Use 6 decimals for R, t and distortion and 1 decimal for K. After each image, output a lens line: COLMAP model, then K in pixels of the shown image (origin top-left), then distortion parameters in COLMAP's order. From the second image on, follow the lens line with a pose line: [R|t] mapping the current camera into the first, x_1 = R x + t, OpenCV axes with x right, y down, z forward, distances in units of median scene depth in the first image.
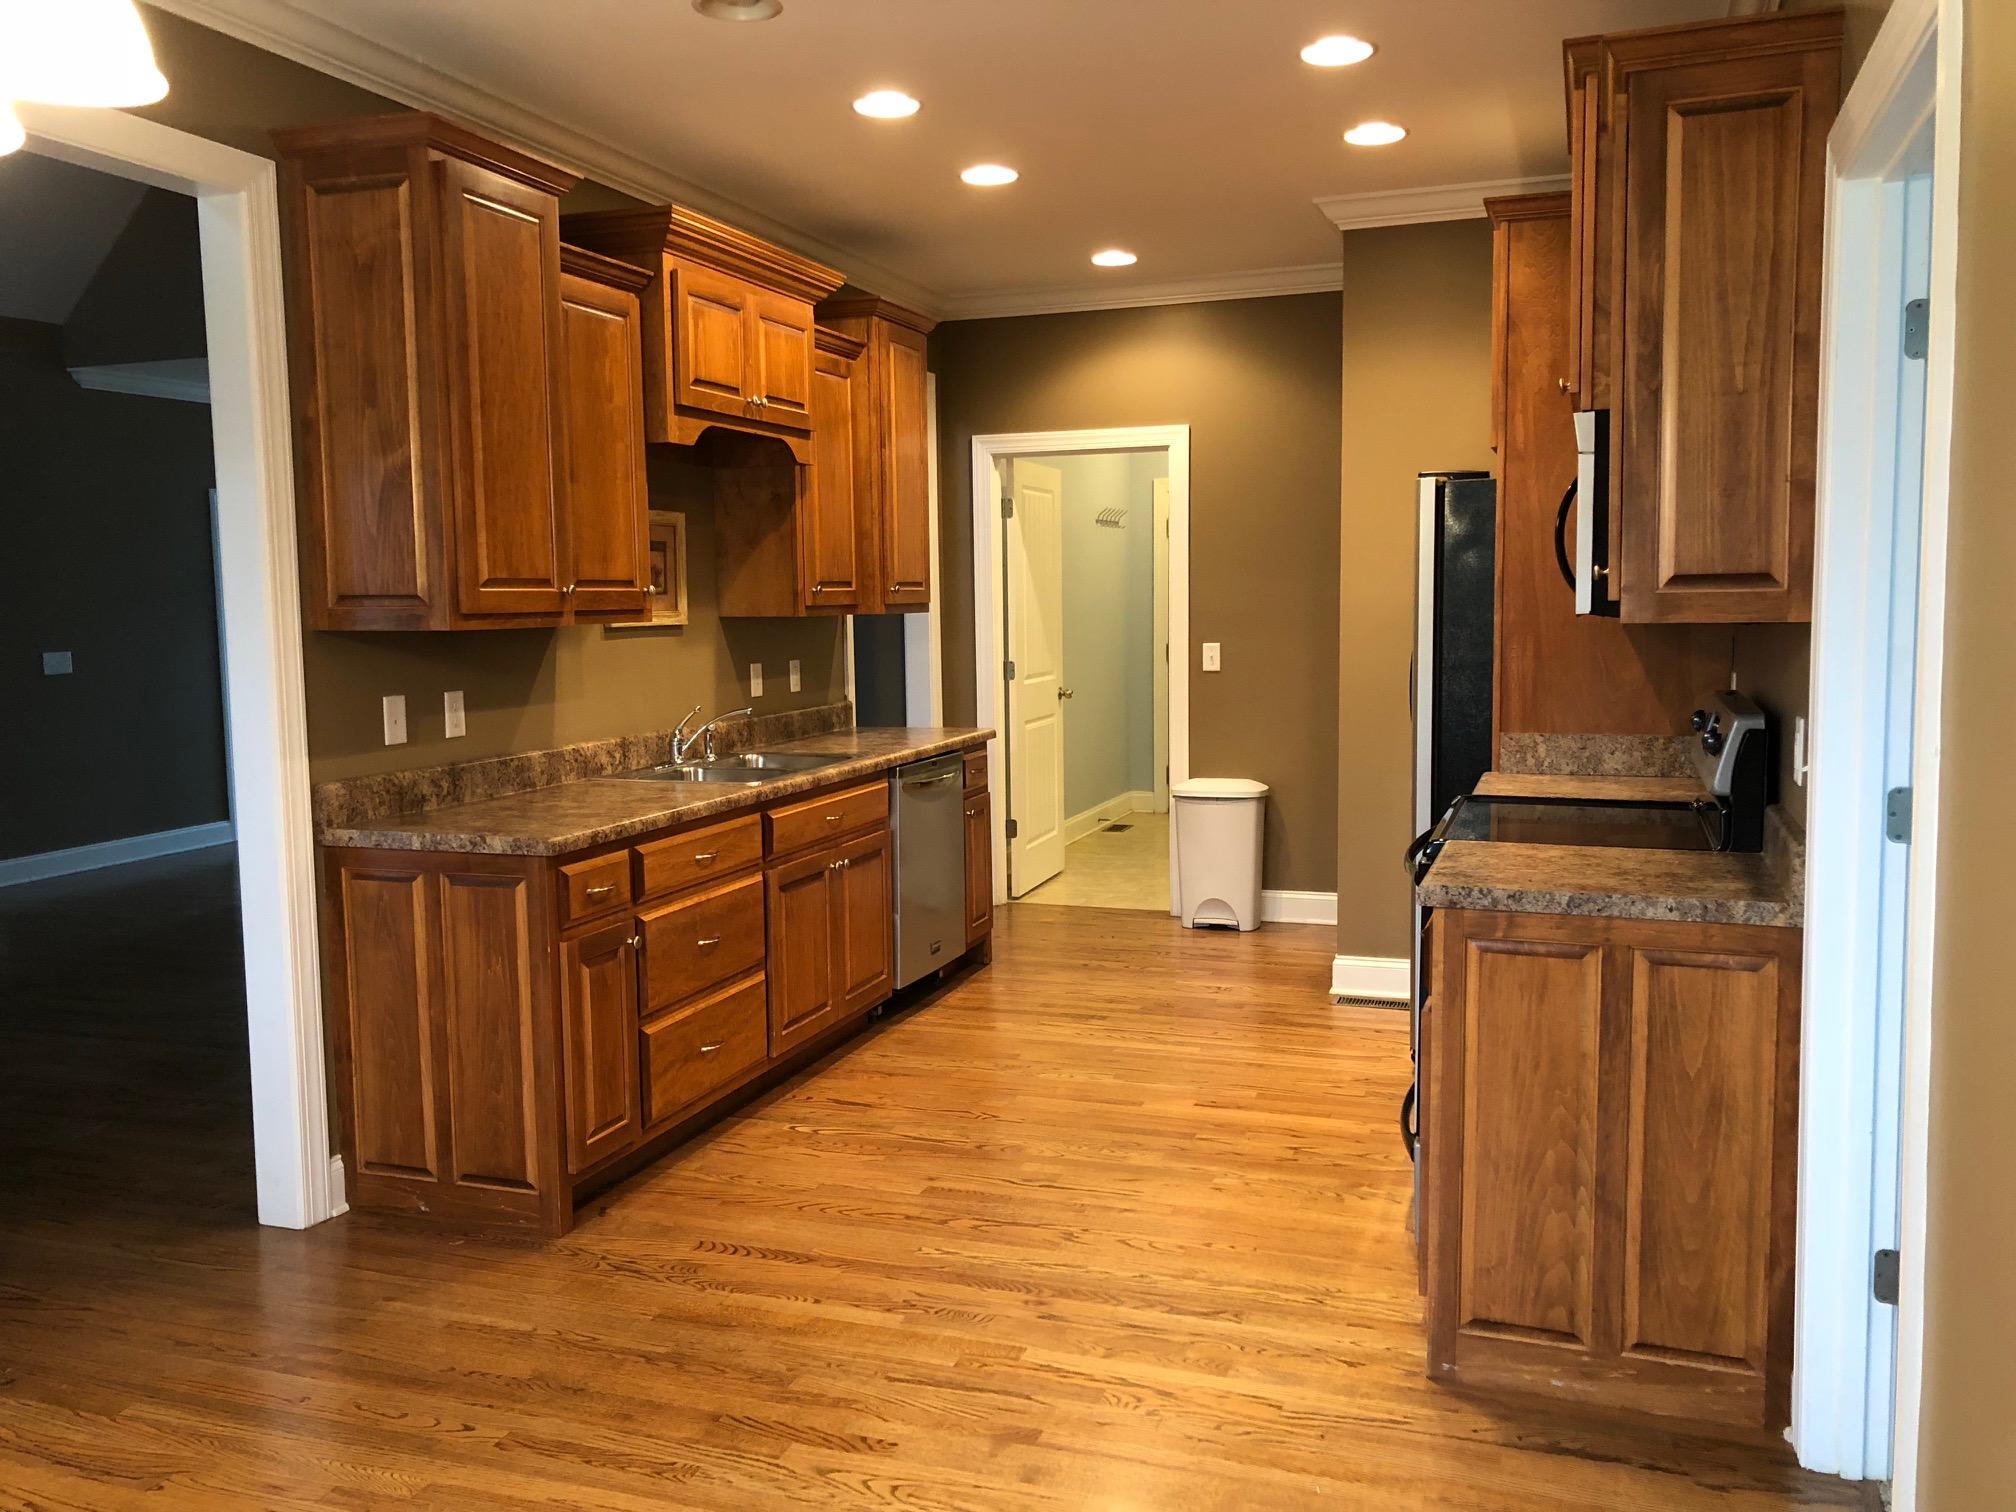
lens RADIAL K [[1662.2, 0, 1012.3], [0, 1662.2, 749.0], [0, 0, 1]] dist [0.144649, -0.431975]
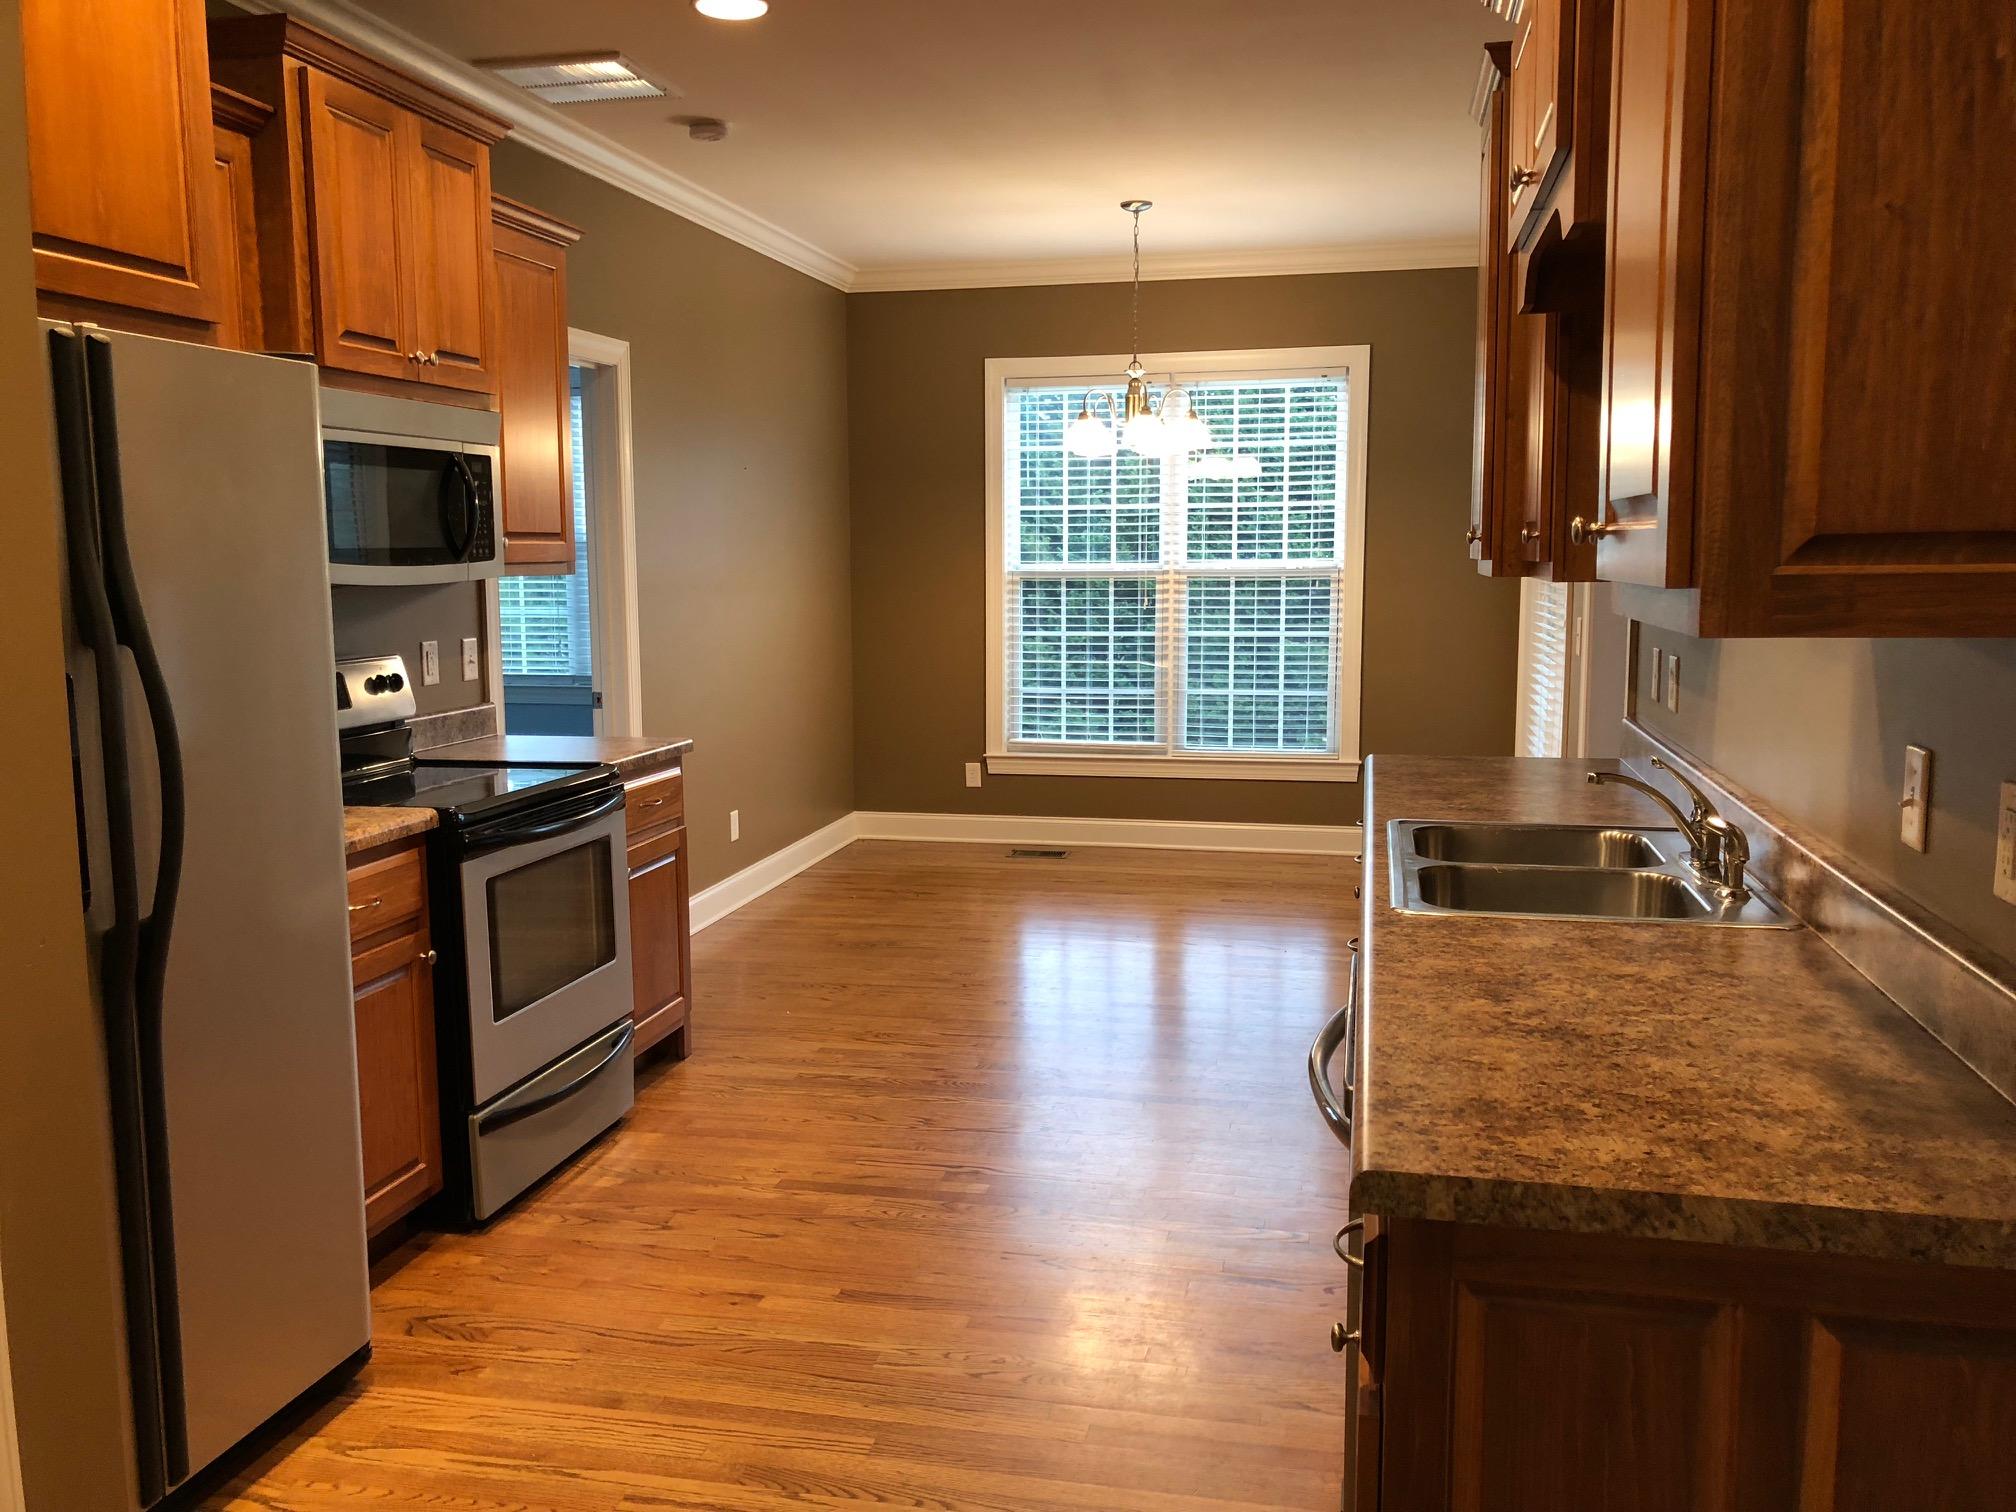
lens RADIAL K [[1662.2, 0, 1012.3], [0, 1662.2, 749.0], [0, 0, 1]] dist [0.144649, -0.431975]
pose [[-0.992375, 0.038148, -0.117204, 0.088335], [0.012613, 0.977336, 0.211317, -0.171439], [0.122609, 0.208227, -0.970365, 1.831186]]
